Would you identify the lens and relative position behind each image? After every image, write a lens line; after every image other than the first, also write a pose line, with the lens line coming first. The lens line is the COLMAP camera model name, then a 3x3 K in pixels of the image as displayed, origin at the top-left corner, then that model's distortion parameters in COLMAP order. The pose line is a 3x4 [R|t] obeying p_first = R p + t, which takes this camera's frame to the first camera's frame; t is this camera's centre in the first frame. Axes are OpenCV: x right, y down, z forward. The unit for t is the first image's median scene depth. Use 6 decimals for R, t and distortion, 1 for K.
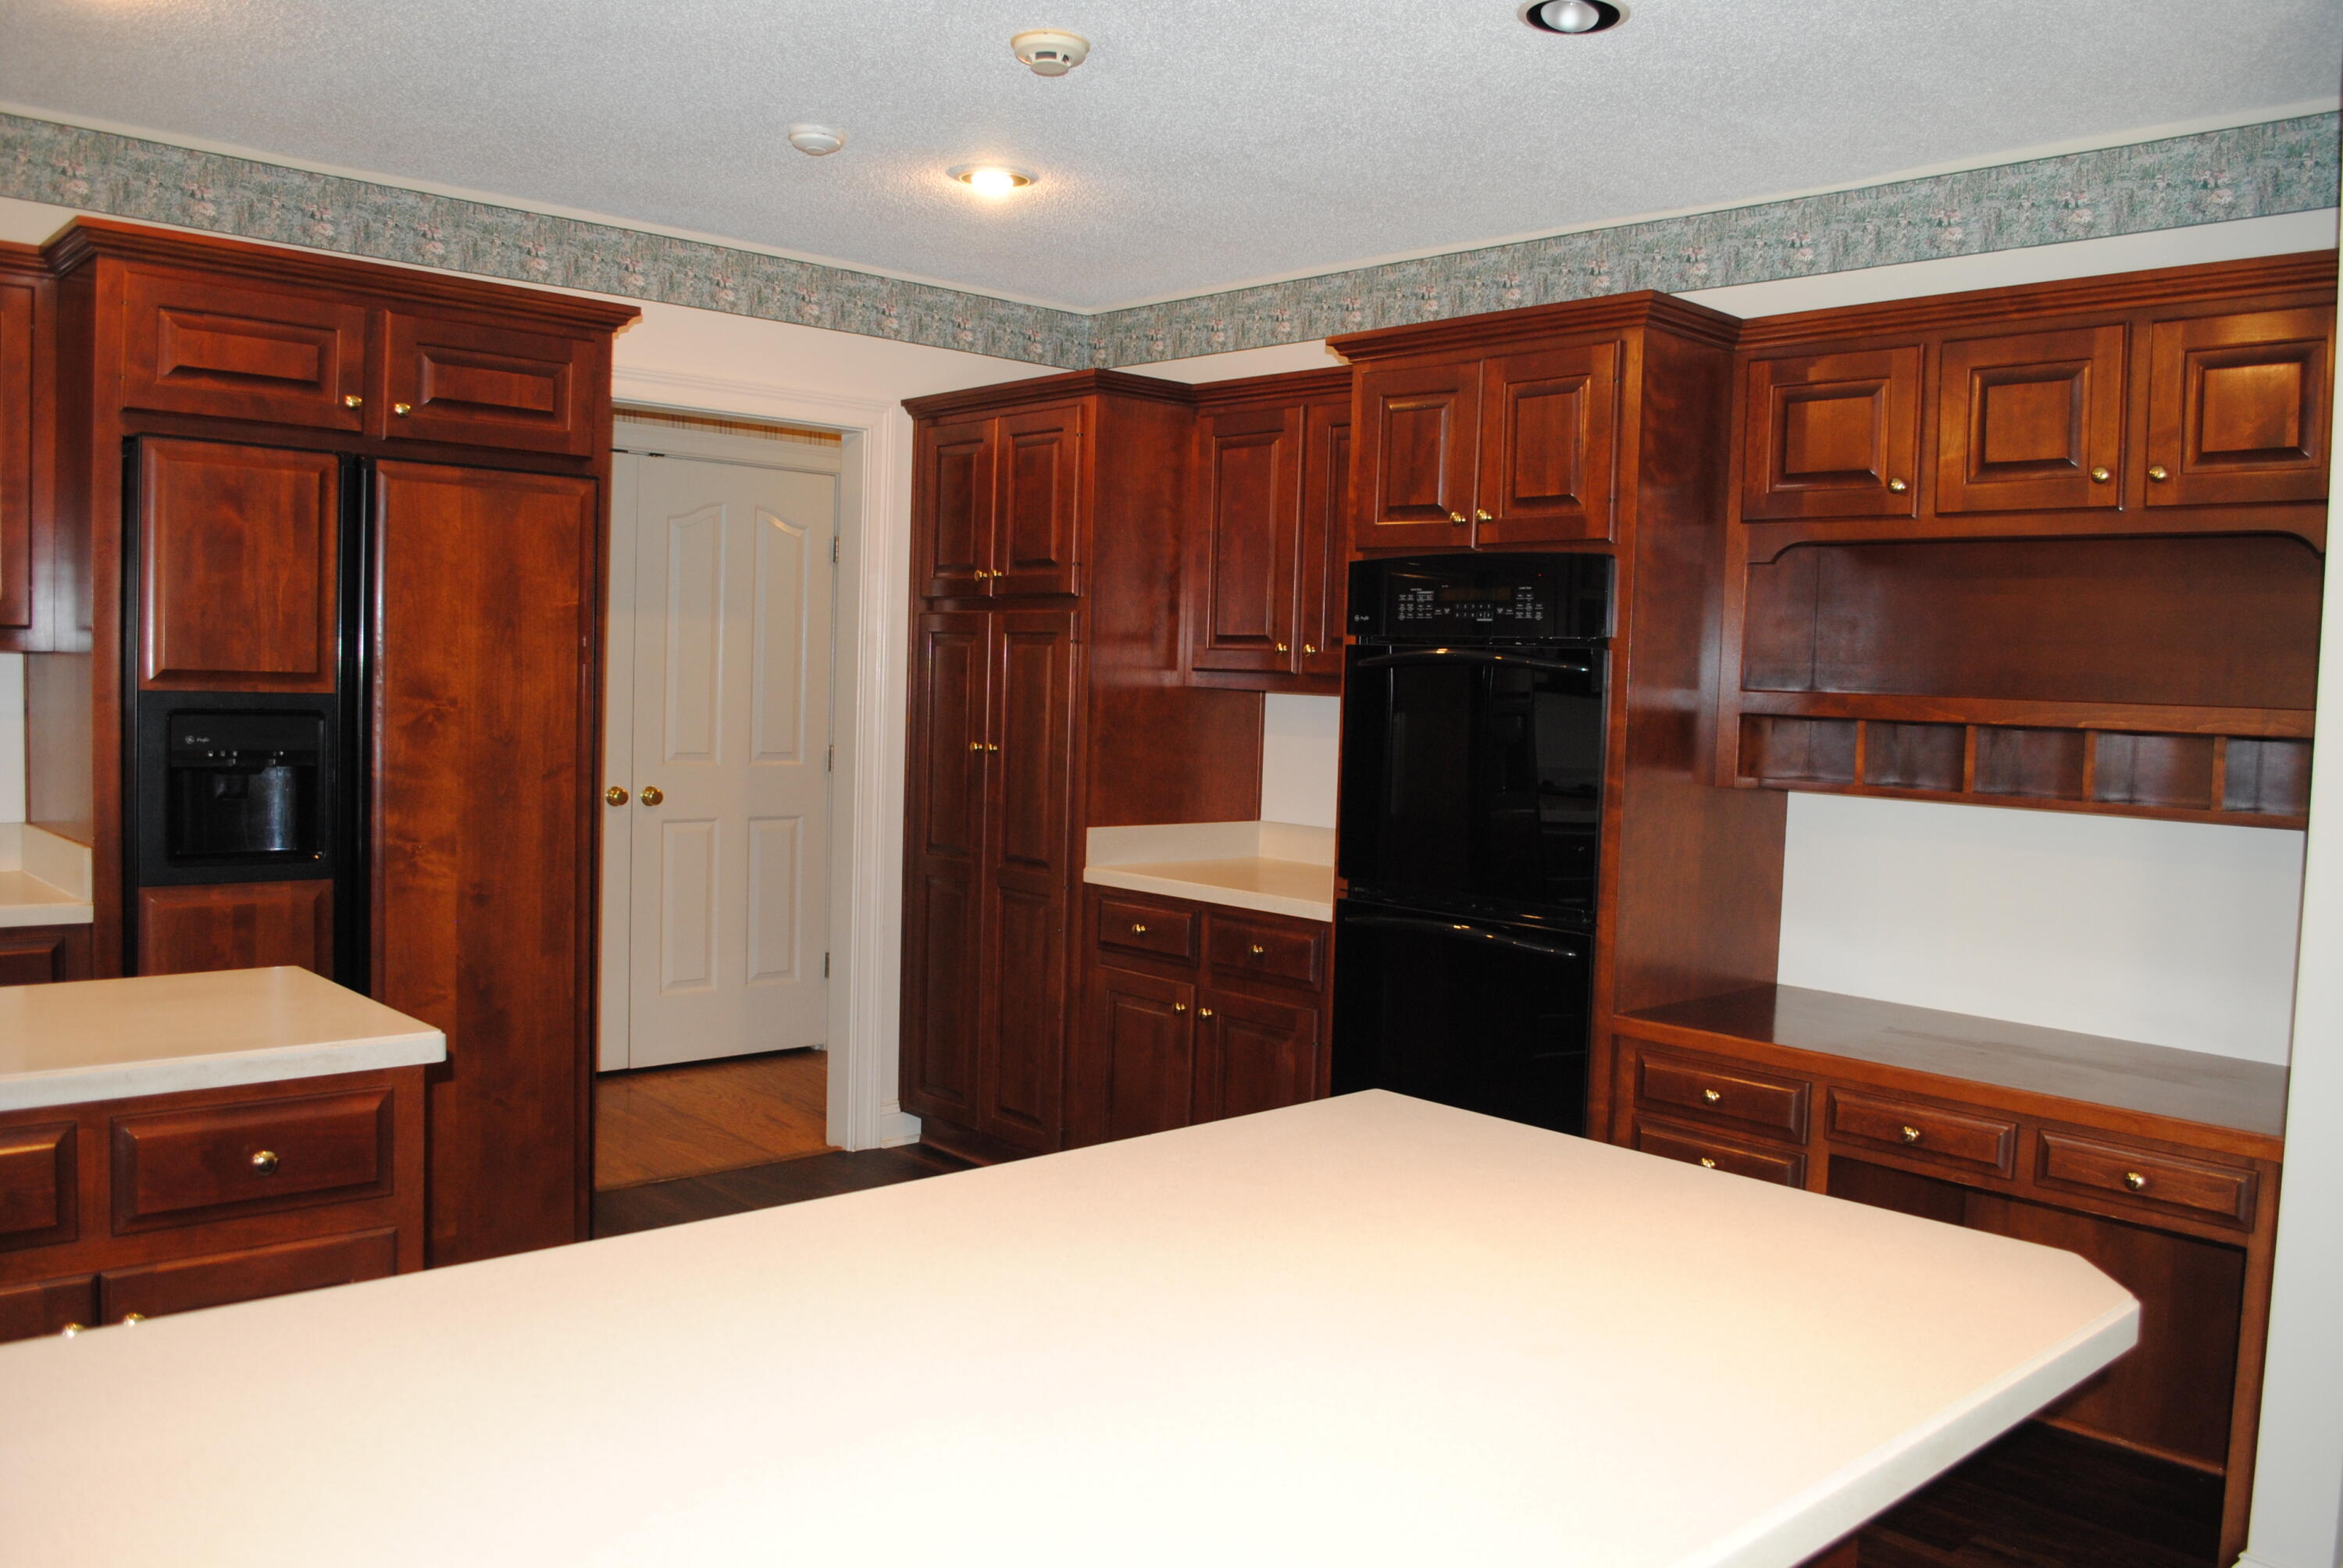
lens RADIAL K [[1852.0, 0, 1171.5], [0, 1852.0, 784.0], [0, 0, 1]] dist [-0.005292, 0.002249]
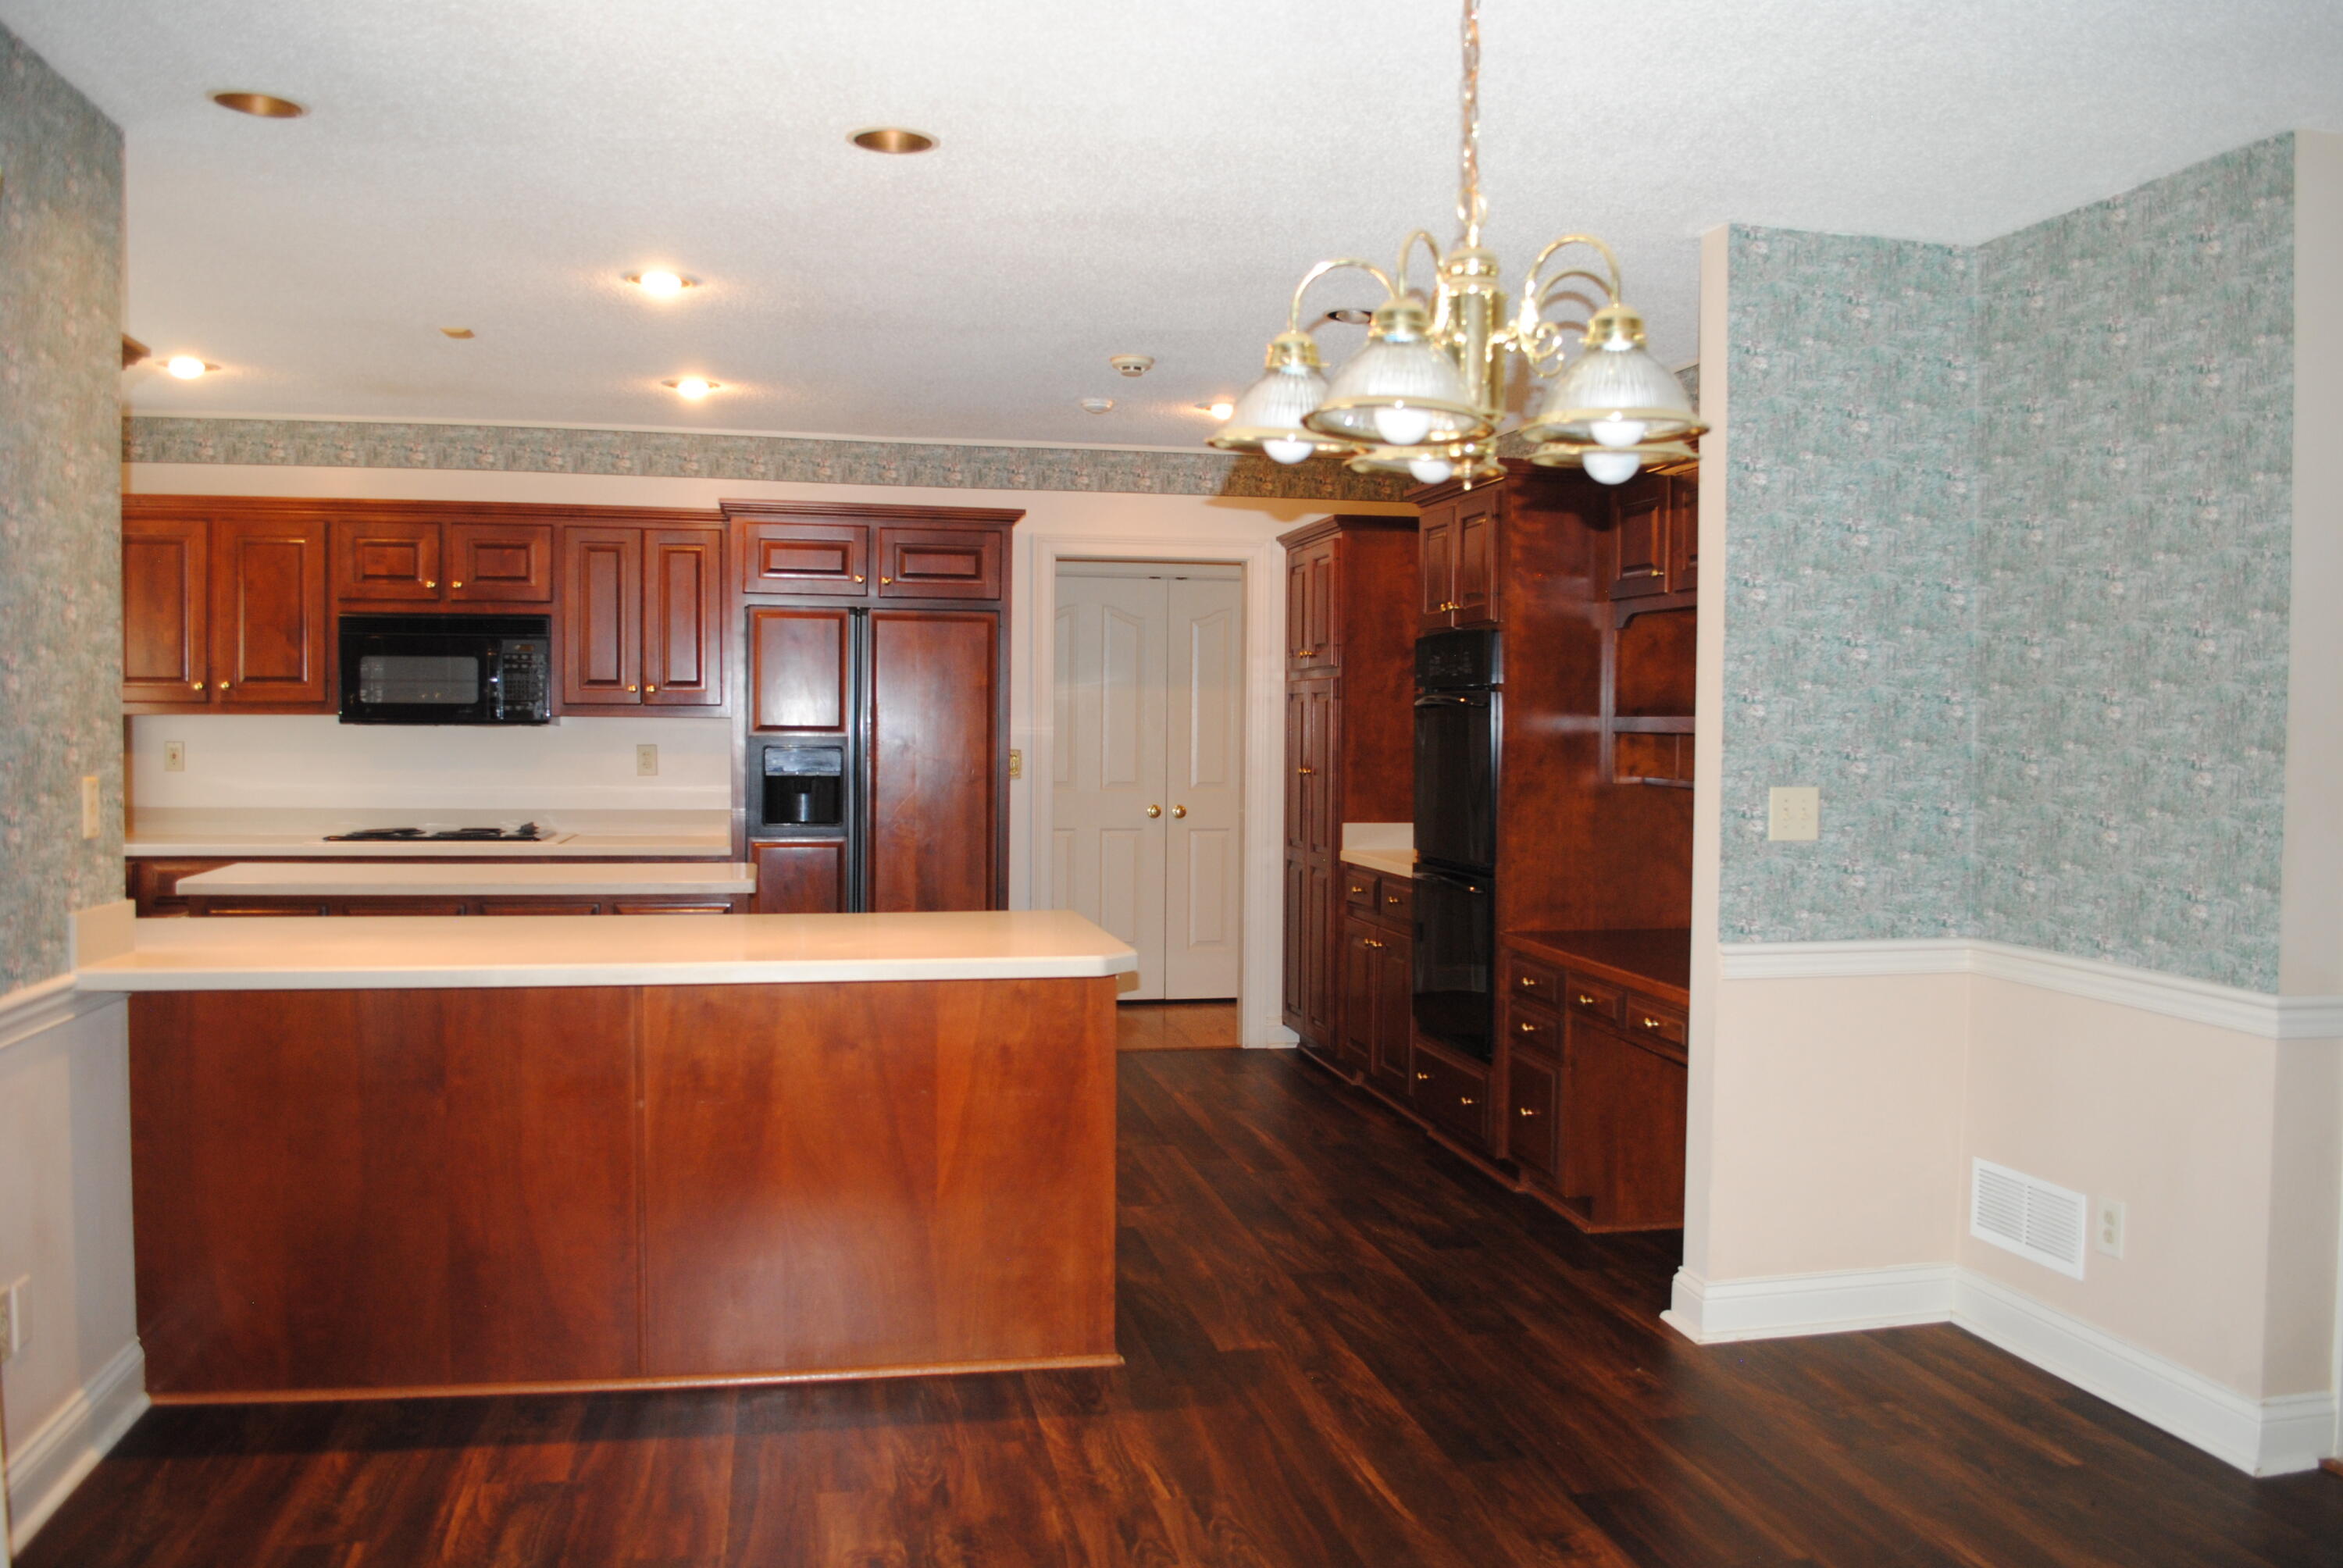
lens RADIAL K [[1903.9, 0, 1167.8], [0, 1903.9, 814.1], [0, 0, 1]] dist [-0.066260, 0.000519]
pose [[0.855182, 0.001889, -0.518325, 0.750088], [-0.013938, 0.999716, -0.019354, 0.057488], [0.518141, 0.023776, 0.854965, -0.436996]]
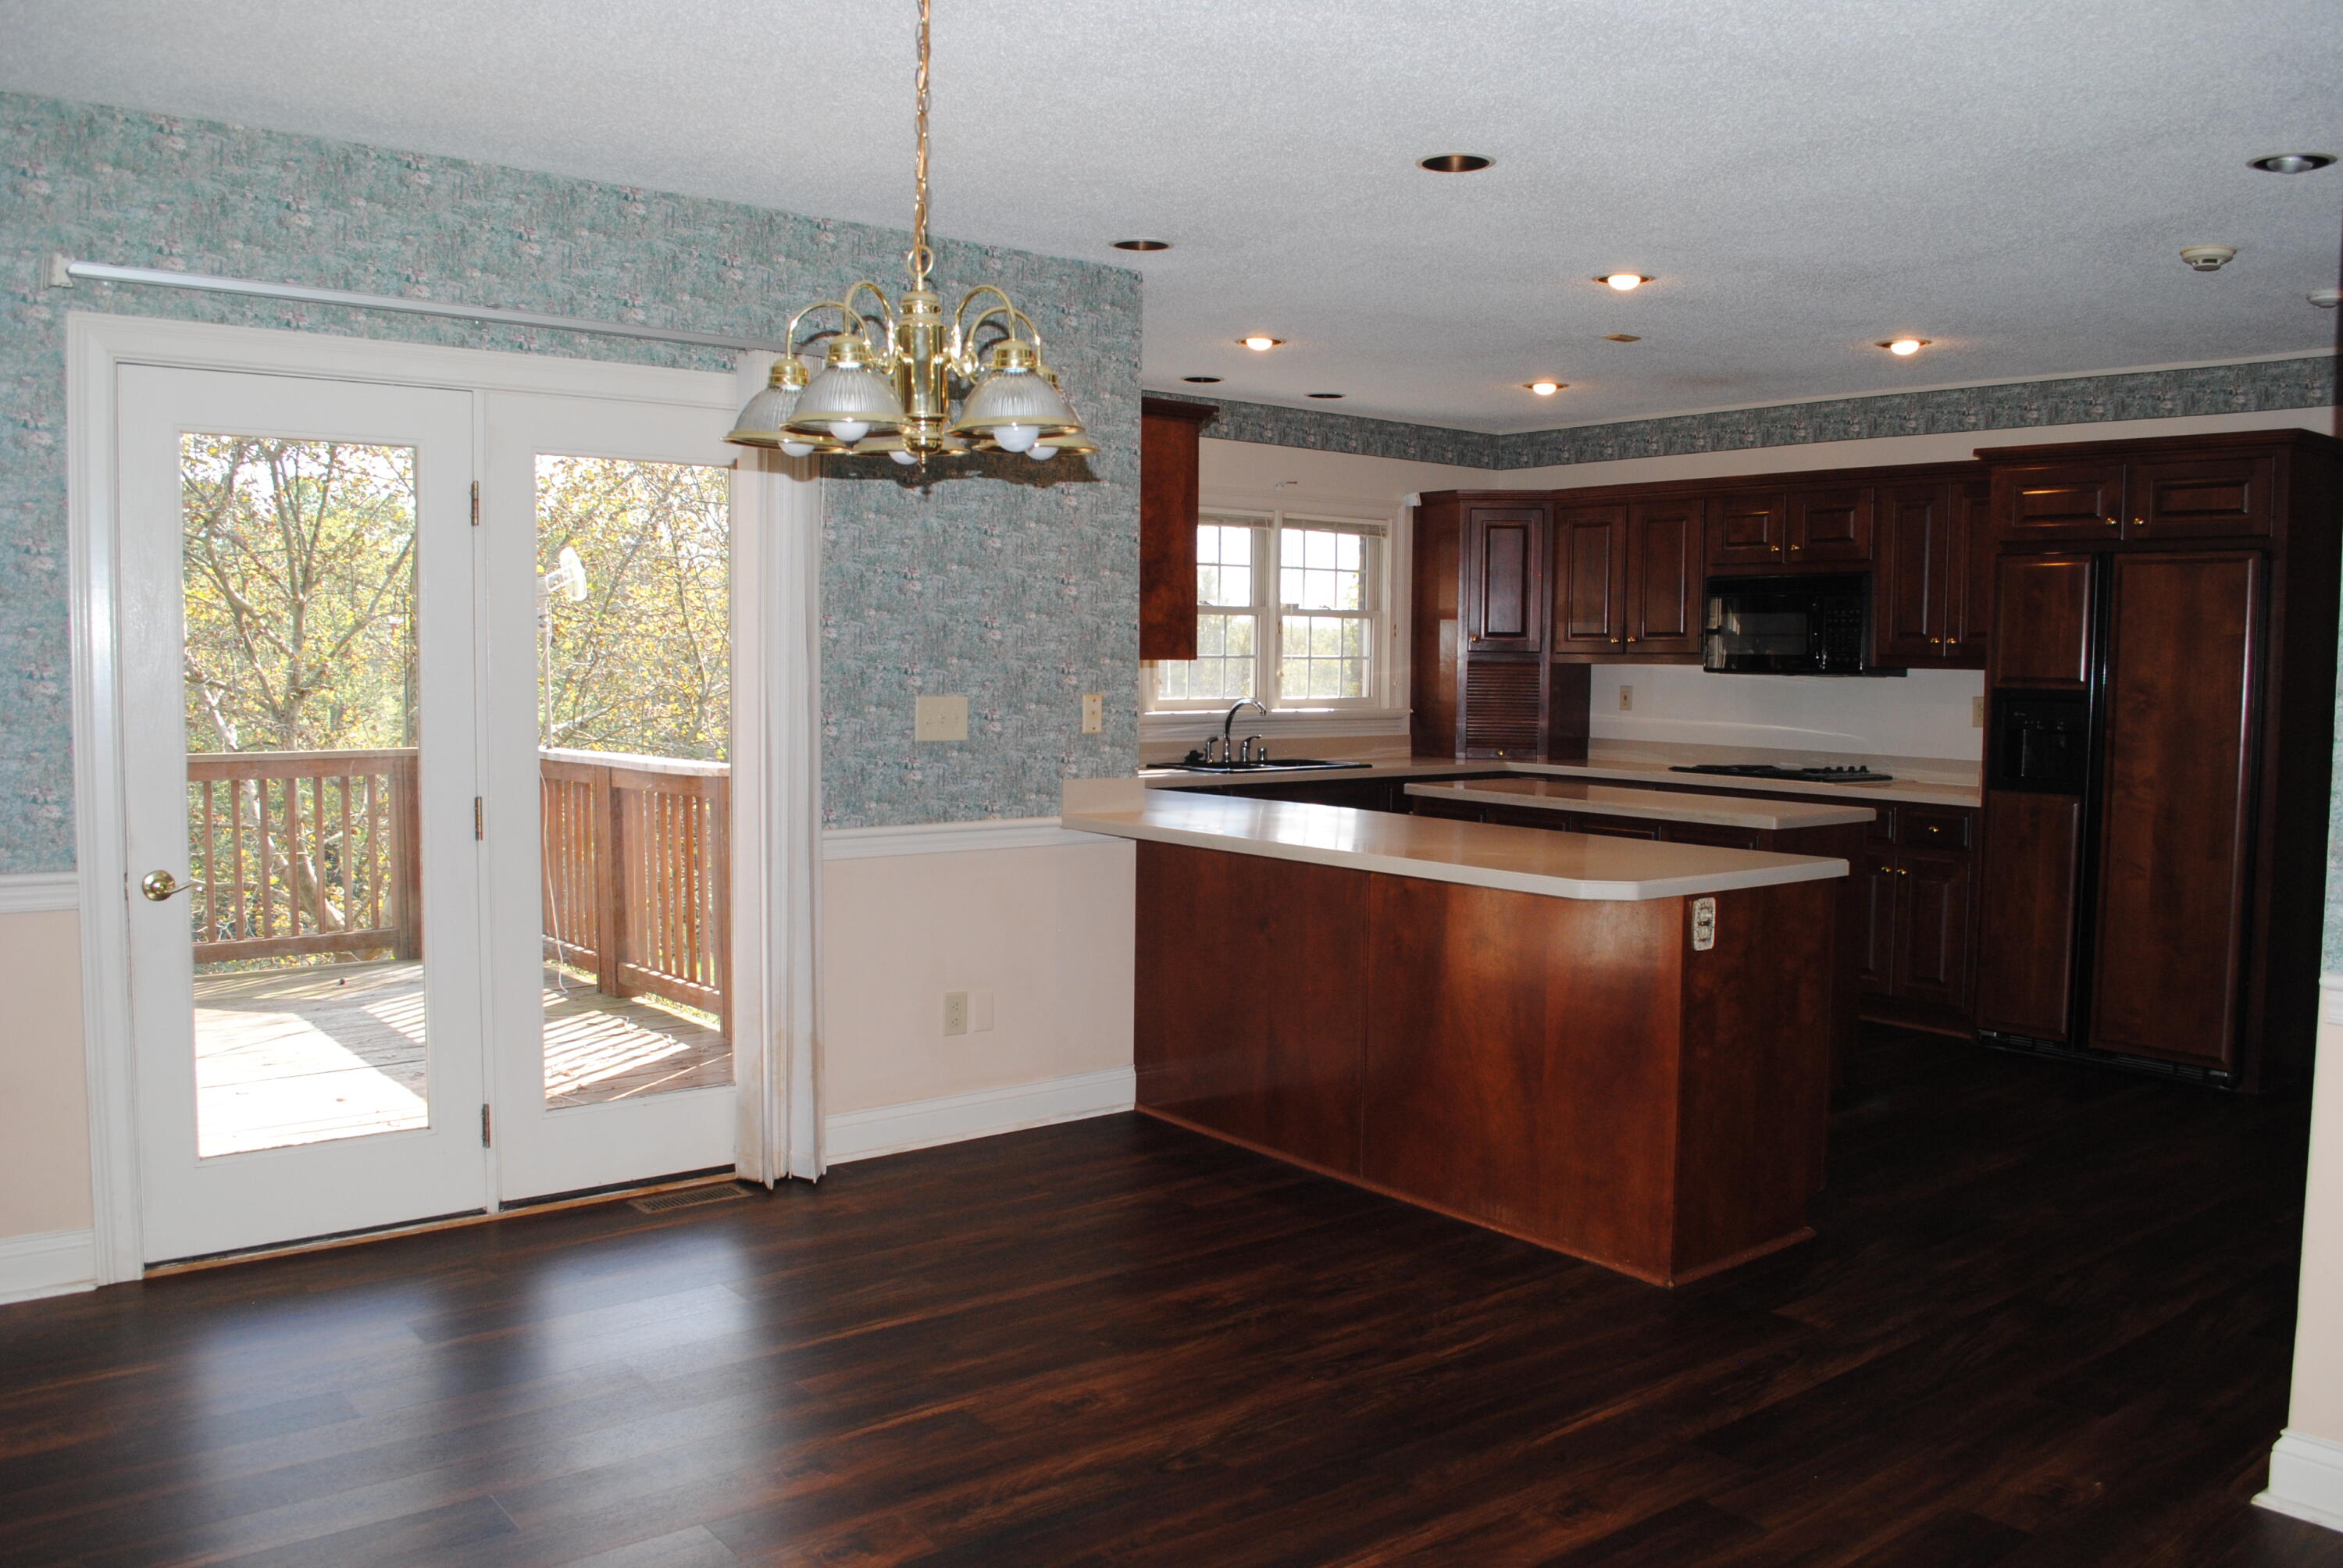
lens RADIAL K [[1852.0, 0, 1171.5], [0, 1852.0, 784.0], [0, 0, 1]] dist [-0.005292, 0.002249]
pose [[-0.058426, 0.039640, -0.997504, 1.257588], [-0.079440, 0.995858, 0.044227, 0.029389], [0.995126, 0.081825, -0.055035, 0.212624]]
